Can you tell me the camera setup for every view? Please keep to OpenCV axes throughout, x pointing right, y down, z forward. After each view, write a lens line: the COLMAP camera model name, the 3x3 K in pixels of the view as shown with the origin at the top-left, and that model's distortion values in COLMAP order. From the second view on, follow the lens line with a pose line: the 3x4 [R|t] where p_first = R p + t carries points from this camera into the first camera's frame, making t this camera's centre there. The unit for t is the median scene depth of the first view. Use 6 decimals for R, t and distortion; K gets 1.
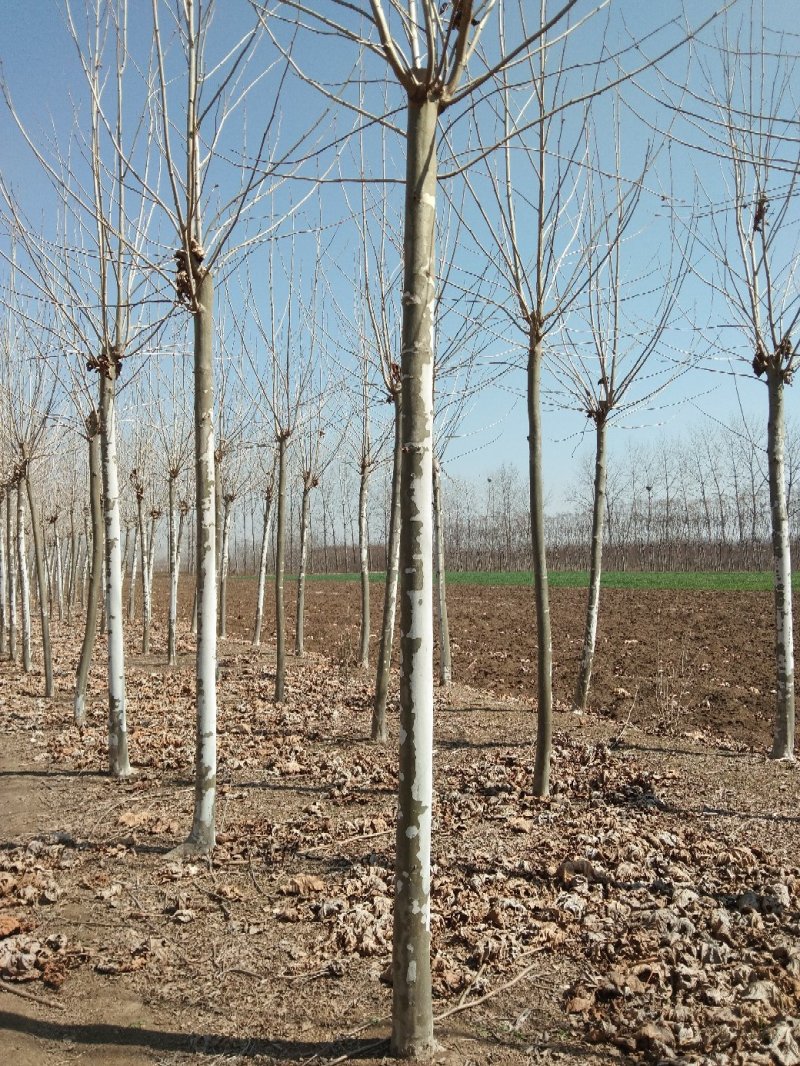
lens RADIAL K [[851.4, 0, 399.5], [0, 851.4, 538.7], [0, 0, 1]] dist [0.051964, -0.109271]
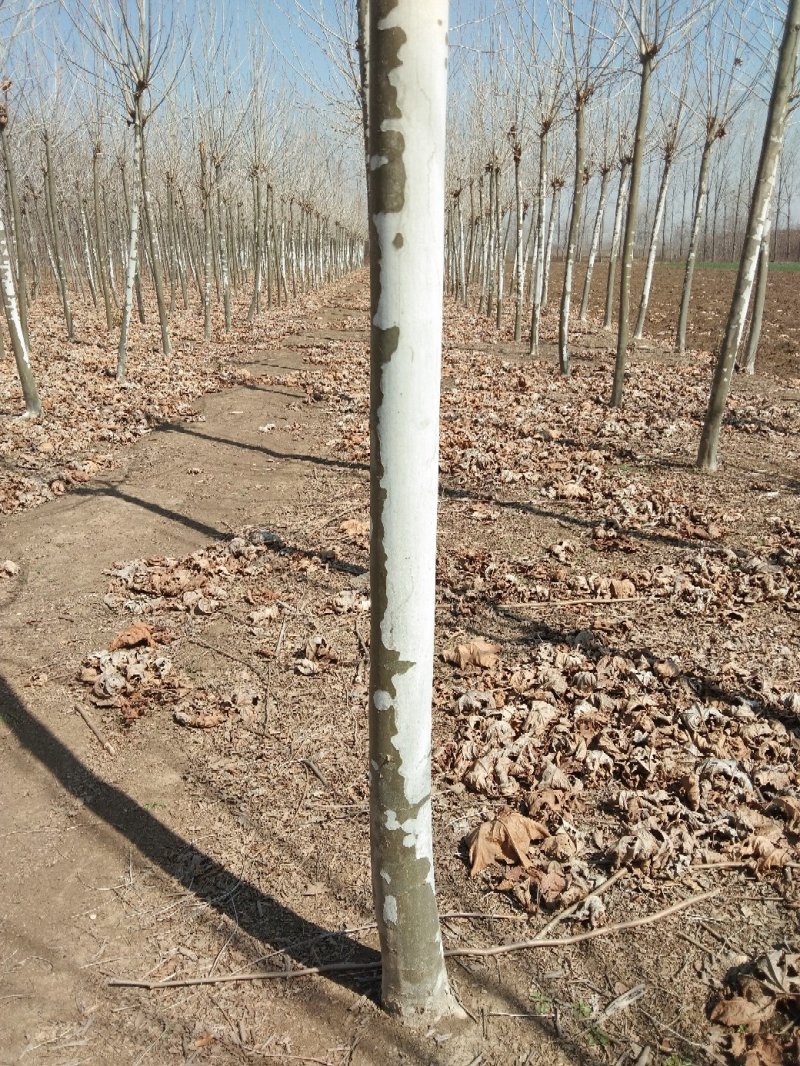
lens RADIAL K [[851.4, 0, 412.3], [0, 851.4, 523.0], [0, 0, 1]] dist [0.051964, -0.109271]
pose [[0.889654, 0.151888, -0.430633, 0.145762], [0.000027, 0.943042, 0.332674, 0.039707], [0.456635, -0.295977, 0.838977, 0.364435]]
